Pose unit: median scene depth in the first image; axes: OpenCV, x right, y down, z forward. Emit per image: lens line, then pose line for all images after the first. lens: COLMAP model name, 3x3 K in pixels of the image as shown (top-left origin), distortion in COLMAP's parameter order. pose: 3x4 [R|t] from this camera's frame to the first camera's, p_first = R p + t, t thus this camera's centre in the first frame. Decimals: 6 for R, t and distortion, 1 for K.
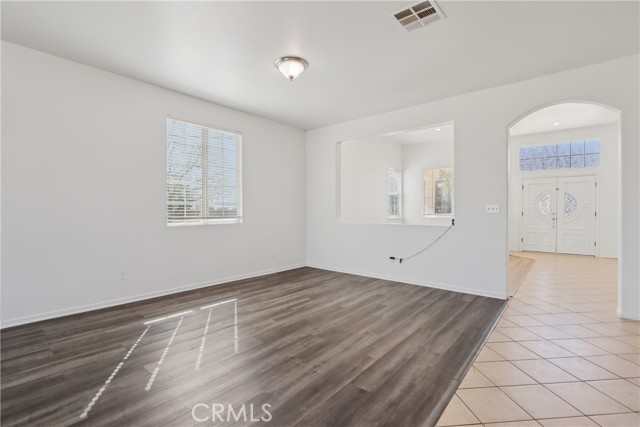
lens RADIAL K [[295.6, 0, 316.6], [0, 295.6, 213.0], [0, 0, 1]] dist [-0.010356, -0.000339]
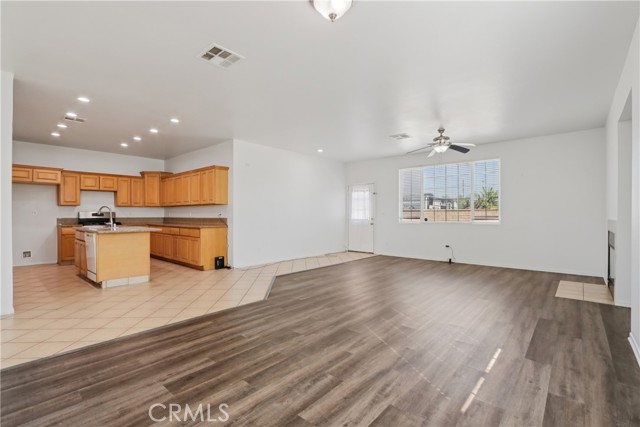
lens RADIAL K [[295.6, 0, 323.0], [0, 295.6, 214.2], [0, 0, 1]] dist [-0.010356, -0.000339]
pose [[-0.999991, -0.003986, 0.001398, -0.063538], [-0.003983, 0.999991, 0.001739, -0.011328], [-0.001405, 0.001733, -0.999998, 1.634521]]
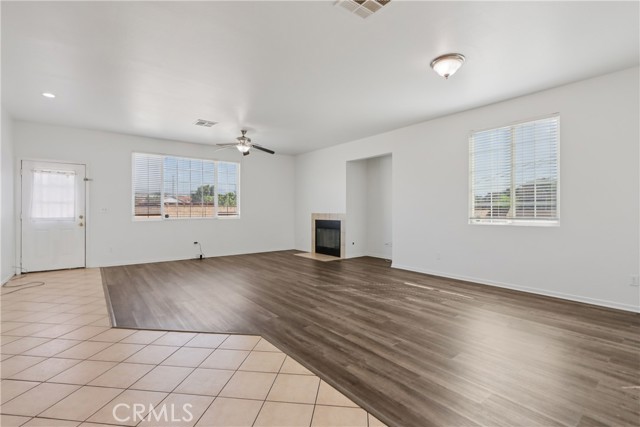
lens RADIAL K [[295.6, 0, 324.5], [0, 295.6, 209.7], [0, 0, 1]] dist [-0.010356, -0.000339]
pose [[-0.189605, -0.003711, -0.981853, 0.936688], [-0.003369, 0.999989, -0.003129, -0.009558], [0.981855, 0.002714, -0.189616, 0.773334]]
